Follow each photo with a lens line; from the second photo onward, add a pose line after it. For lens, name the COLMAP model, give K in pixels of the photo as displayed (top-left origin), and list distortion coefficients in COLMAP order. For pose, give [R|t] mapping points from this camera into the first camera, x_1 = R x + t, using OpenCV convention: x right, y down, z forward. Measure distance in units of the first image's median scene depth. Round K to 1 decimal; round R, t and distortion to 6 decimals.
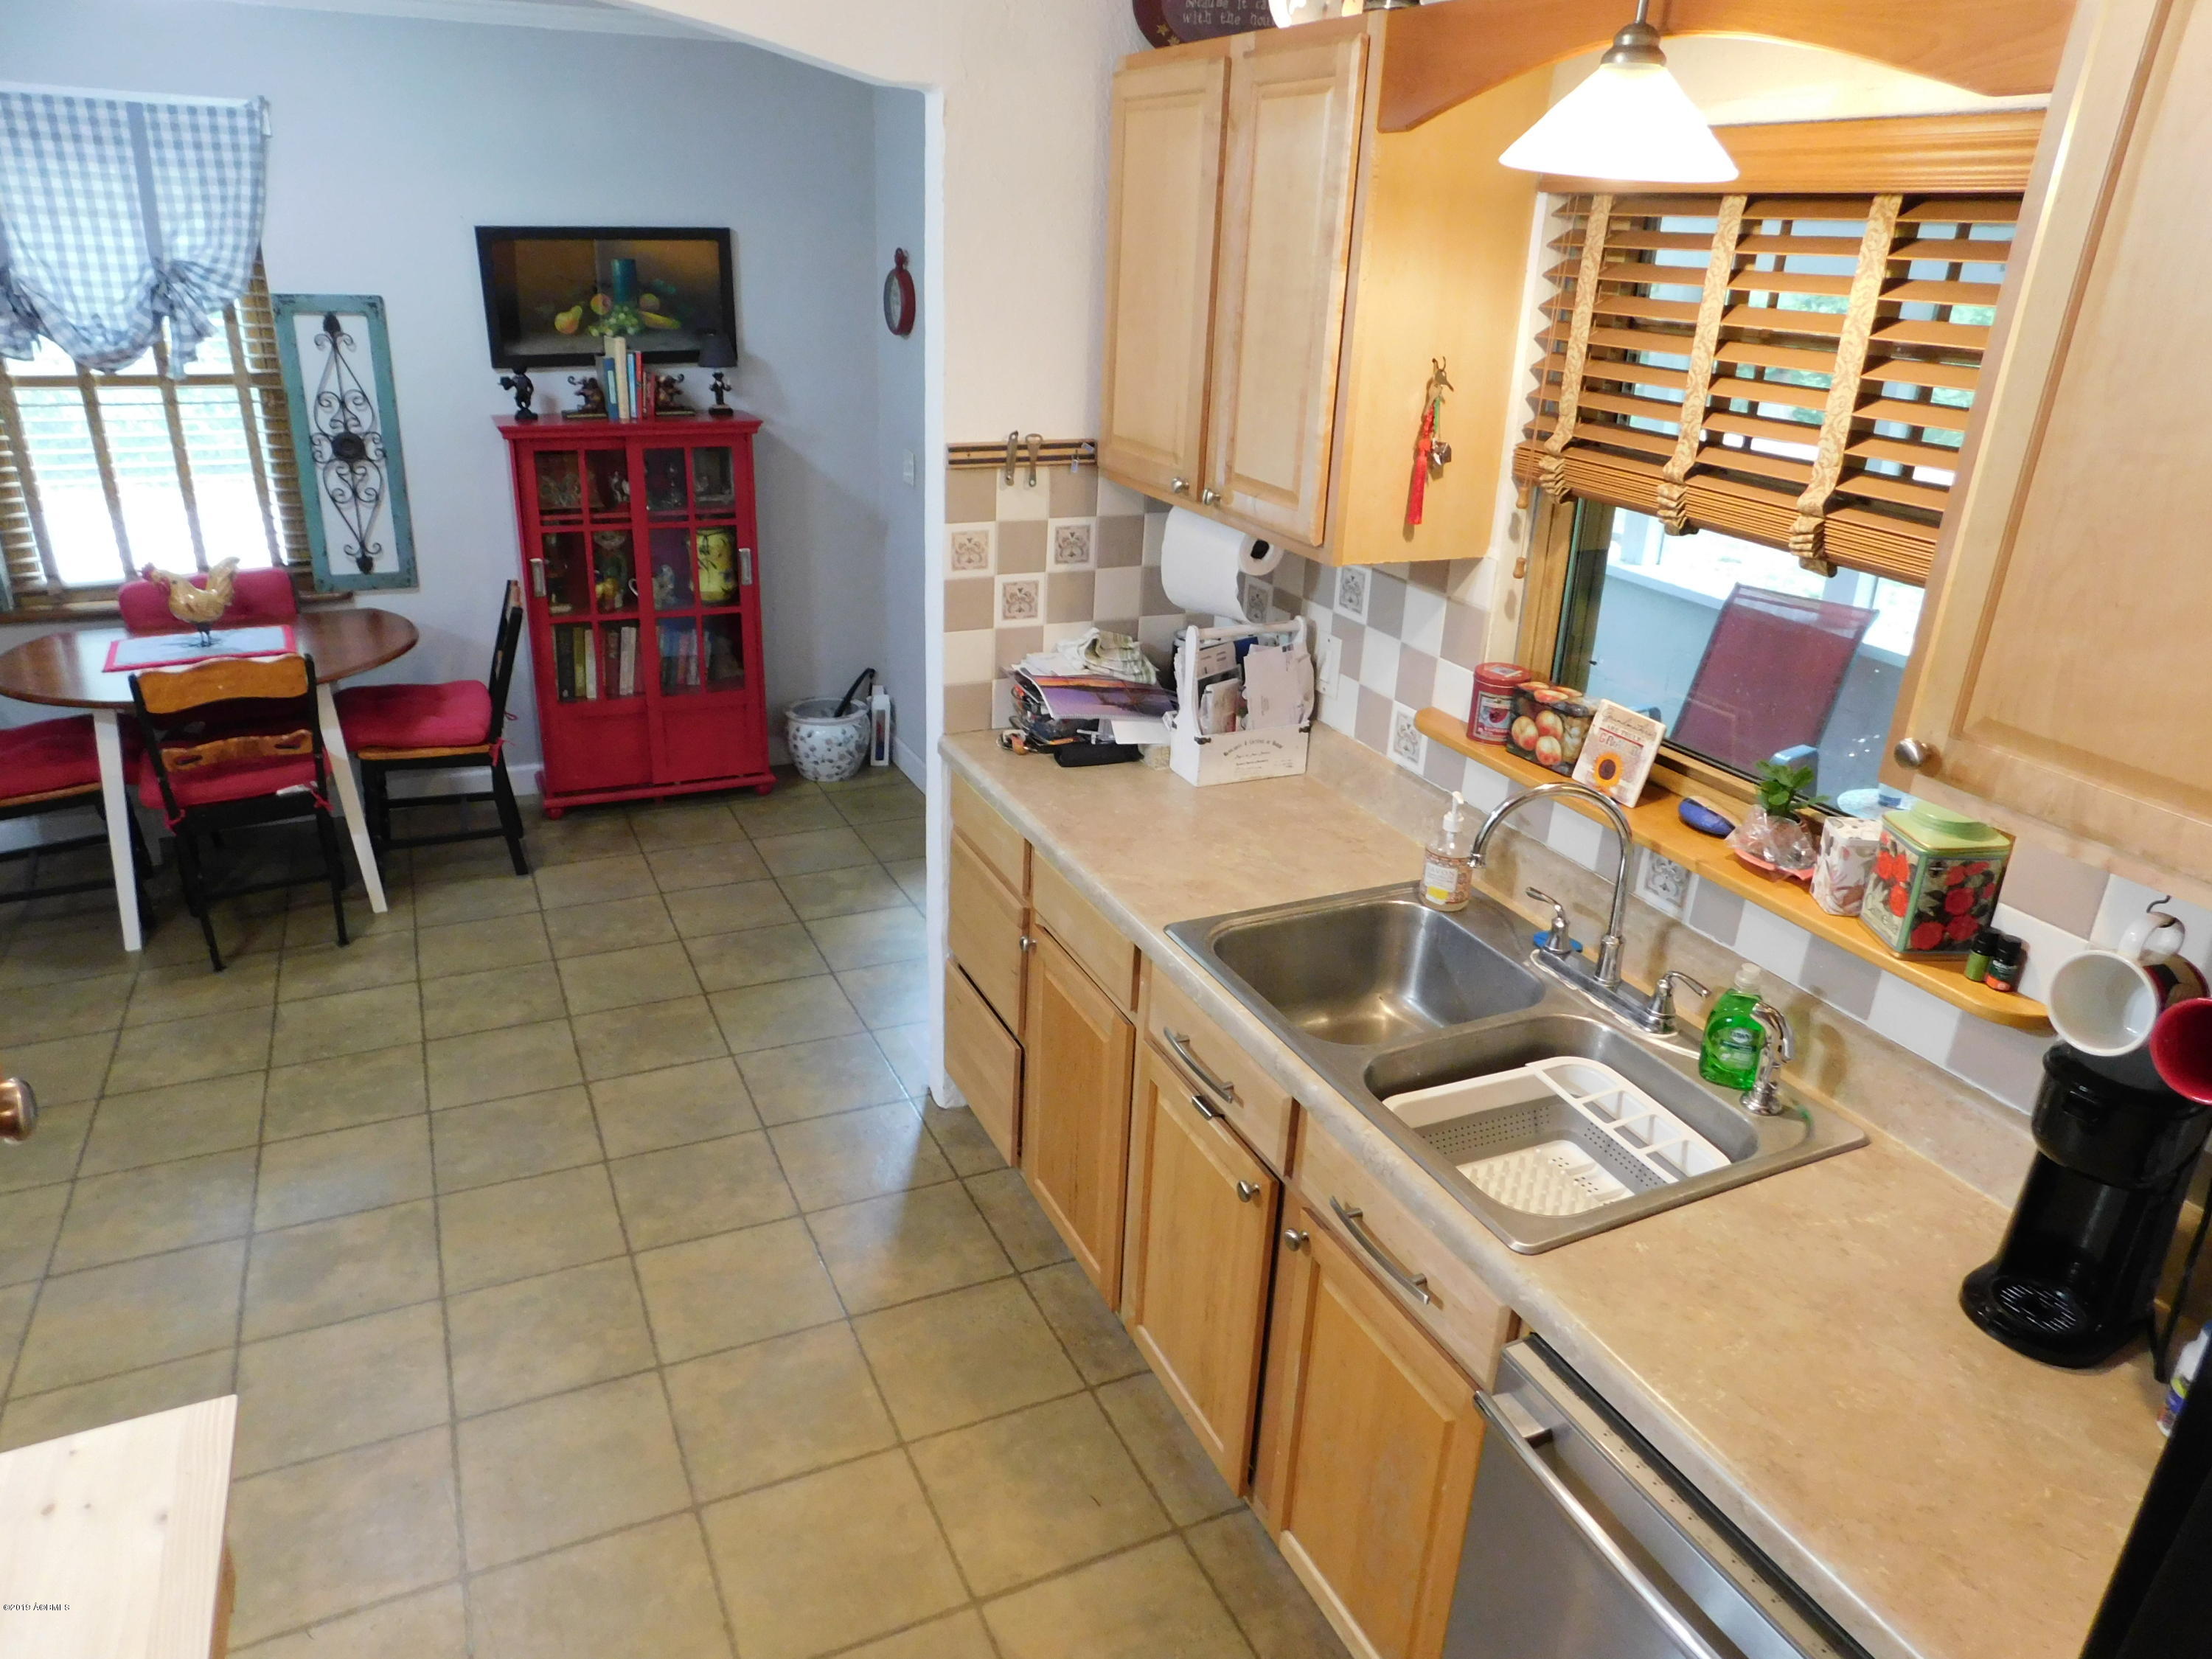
lens RADIAL K [[1466.1, 0, 1103.3], [0, 1466.1, 829.8], [0, 0, 1]] dist [-0.071619, 0.057391]
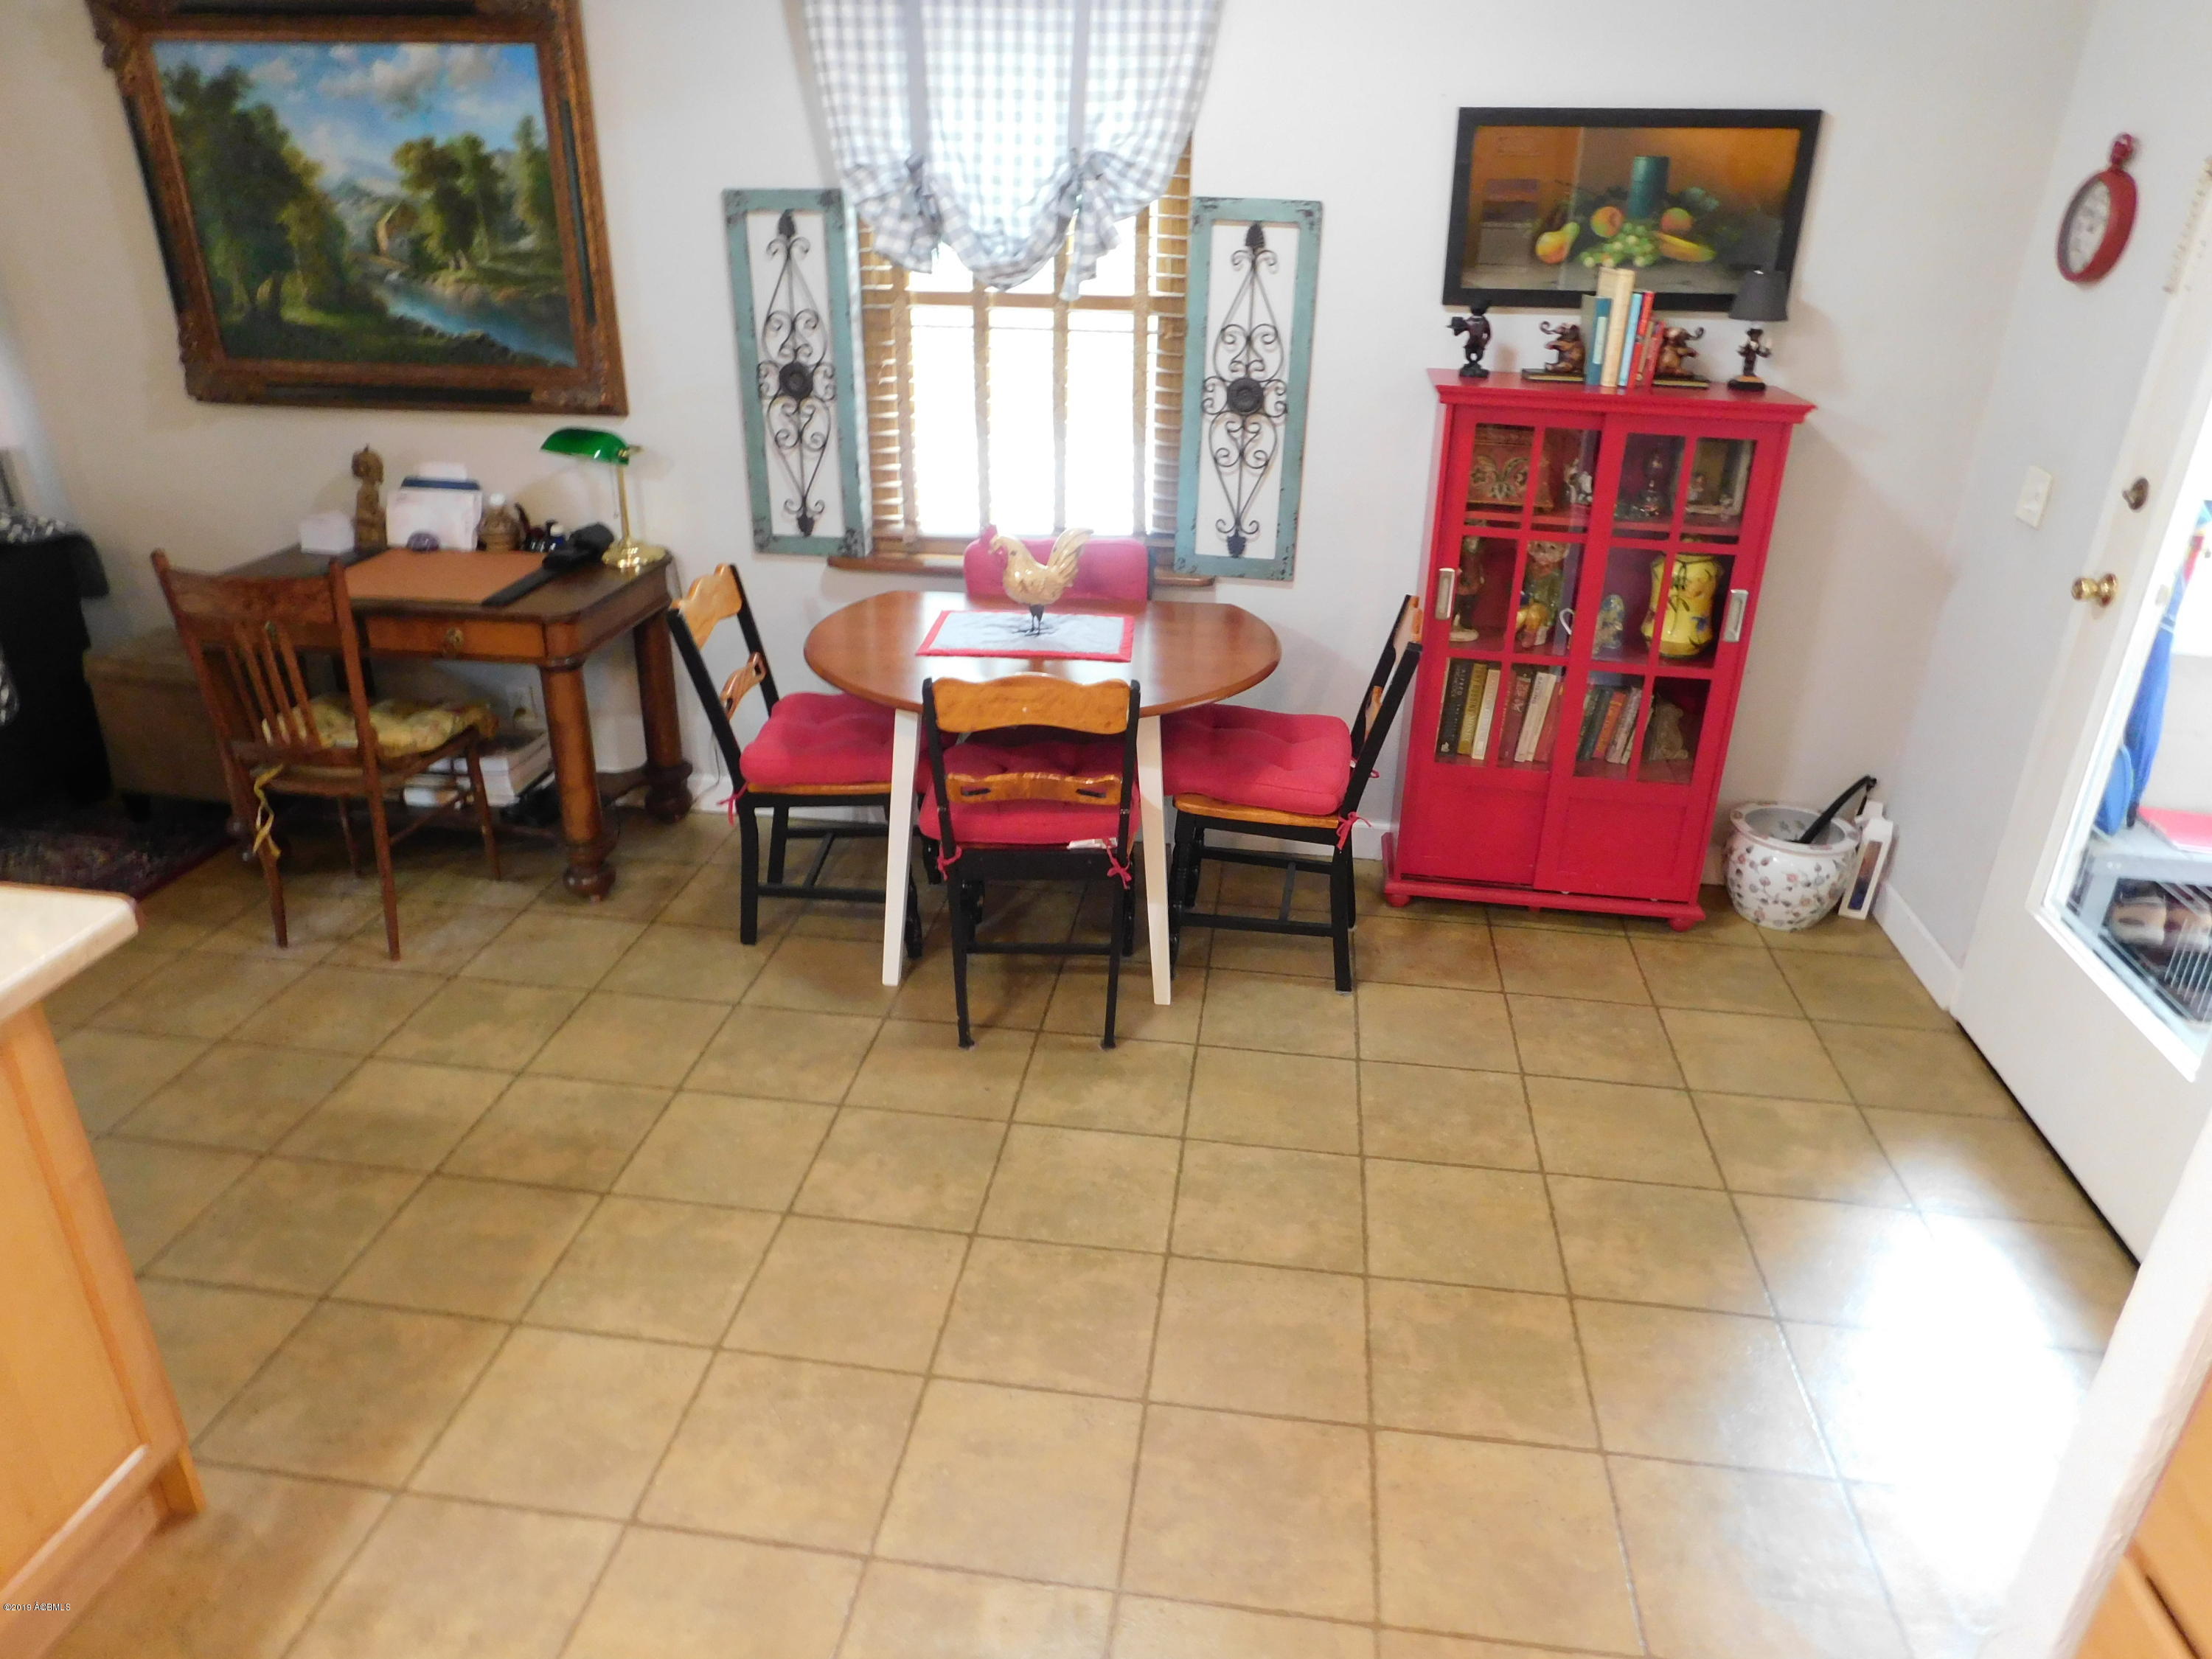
lens RADIAL K [[1458.7, 0, 1113.4], [0, 1458.7, 840.3], [0, 0, 1]] dist [-0.079575, 0.064221]
pose [[0.843234, 0.213010, -0.493541, -0.148687], [-0.194995, 0.976810, 0.088430, -0.087896], [0.500932, 0.021671, 0.865215, 0.295802]]
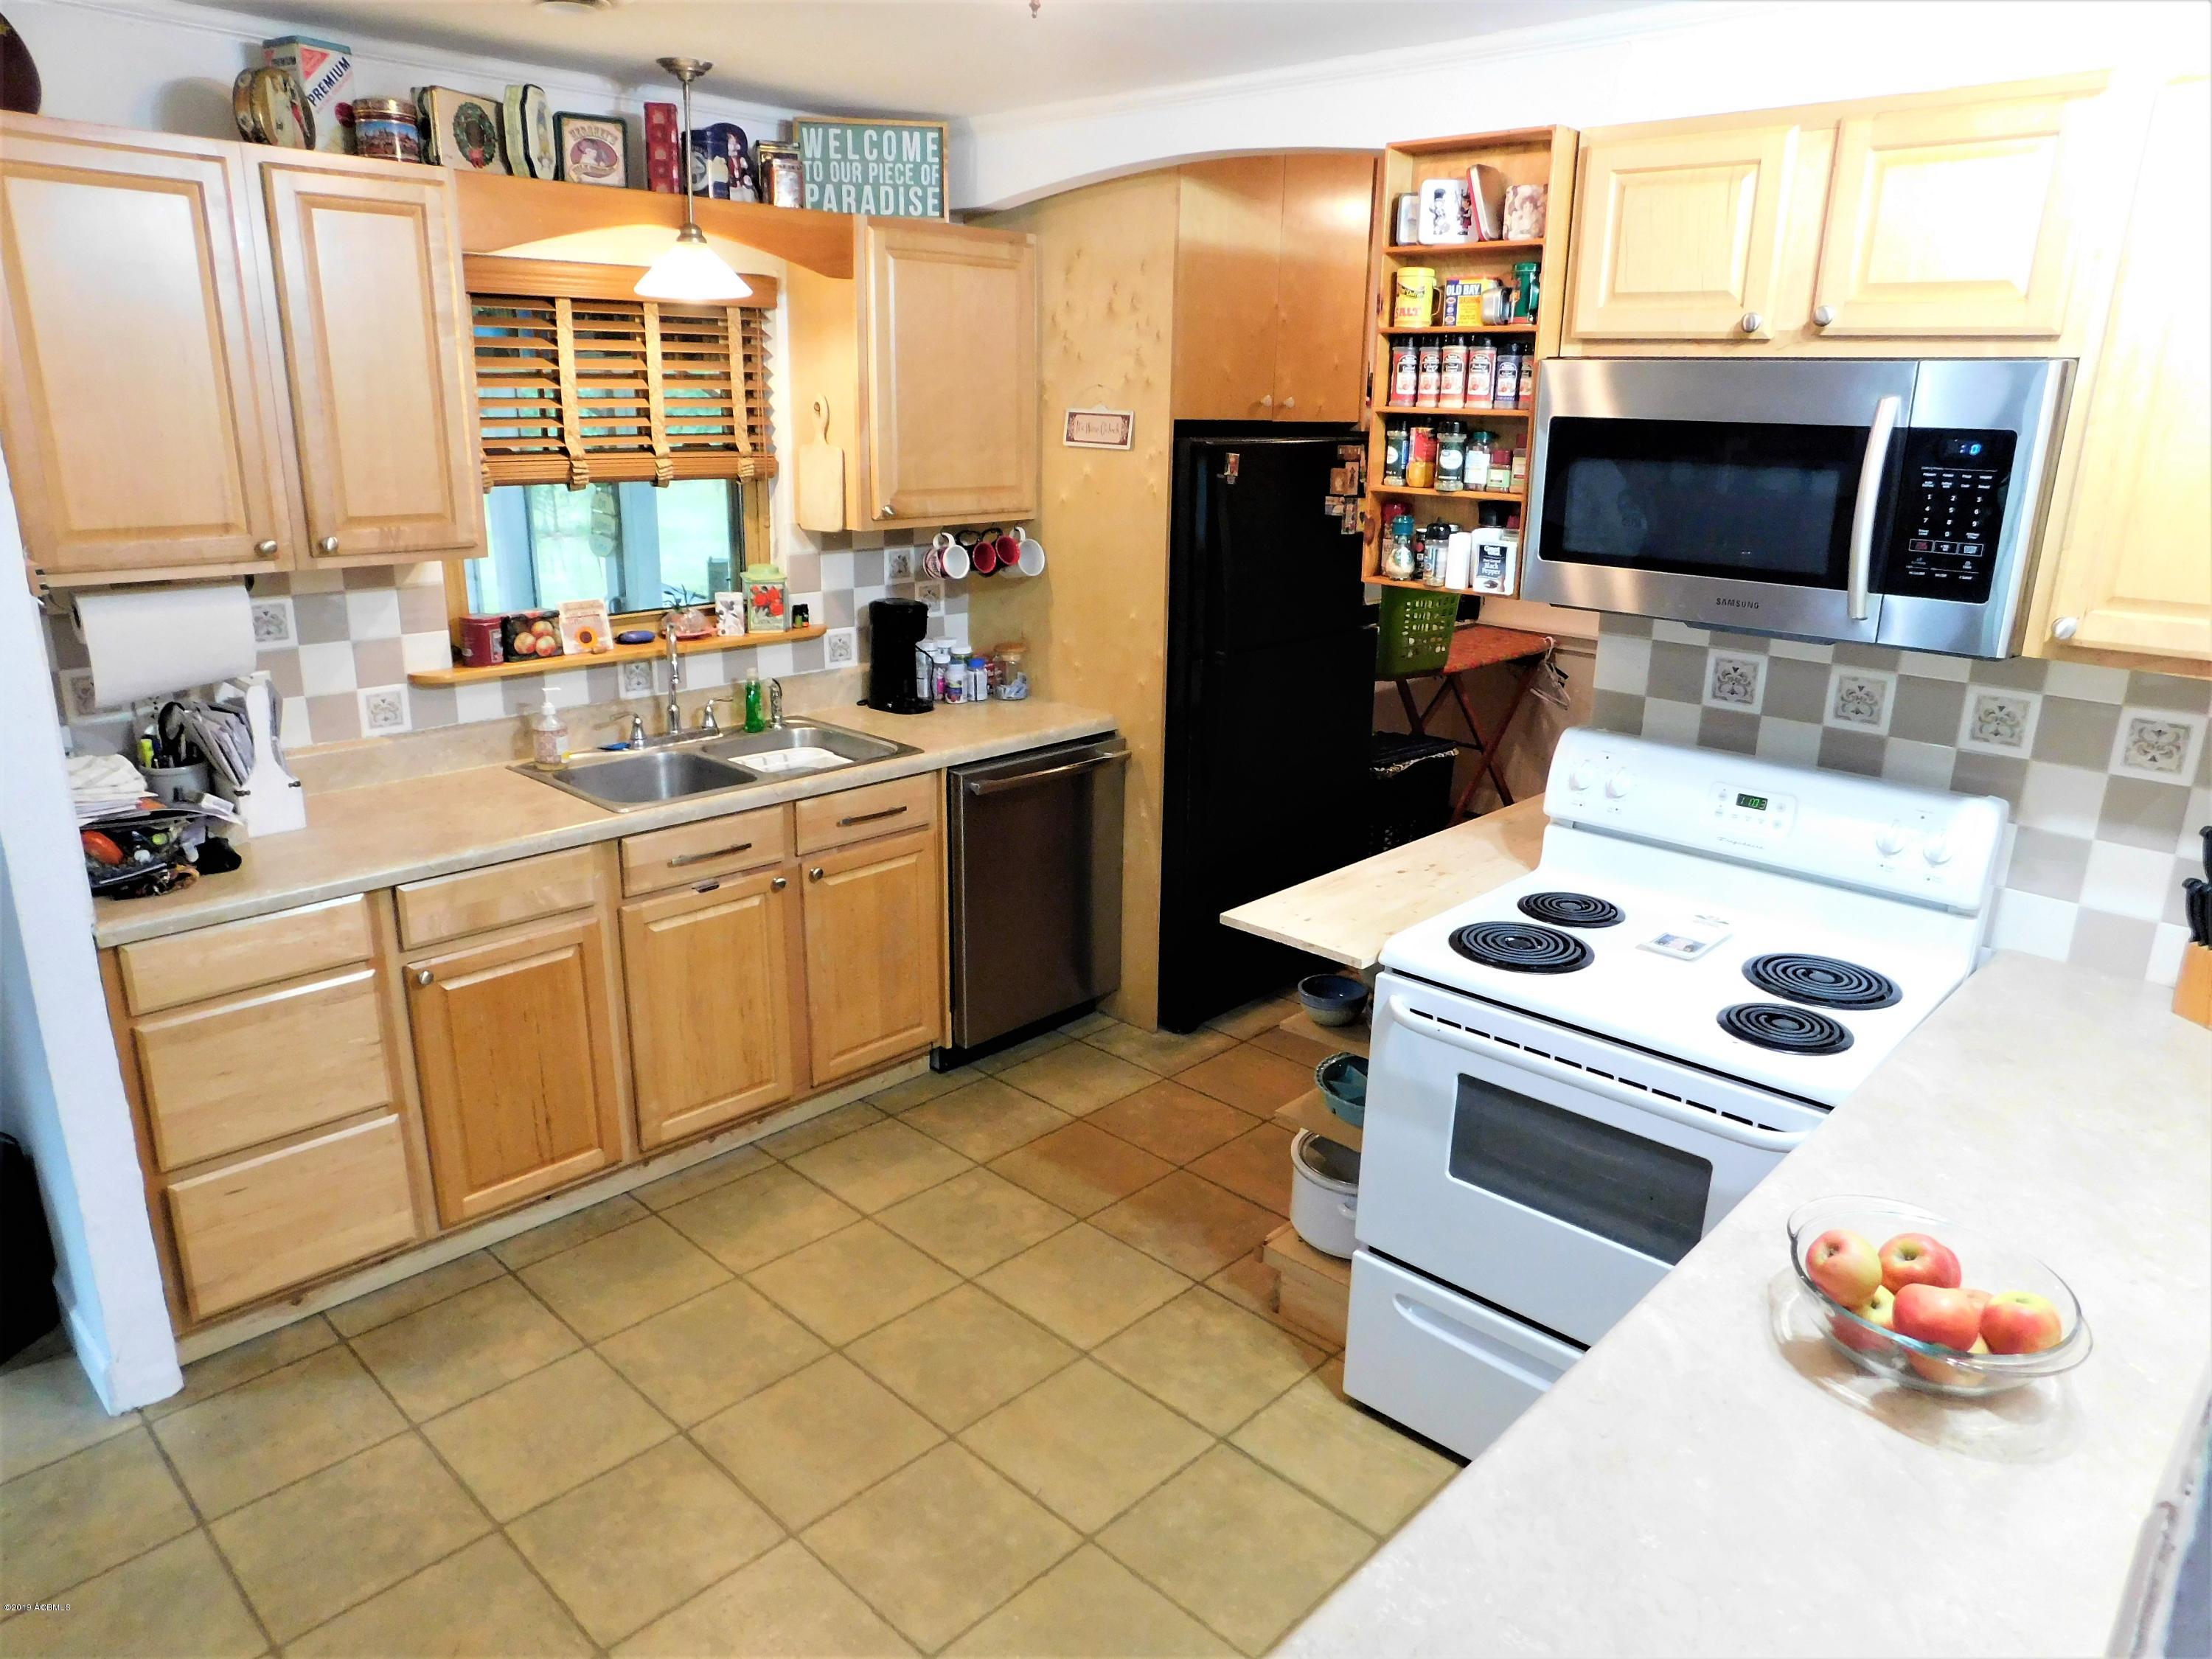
lens RADIAL K [[1467.4, 0, 1106.0], [0, 1467.4, 829.5], [0, 0, 1]] dist [-0.074848, 0.063906]
pose [[-0.353575, -0.311205, 0.882120, -0.677440], [0.327454, 0.842185, 0.428368, -0.181556], [-0.876218, 0.440314, -0.195870, 0.440438]]
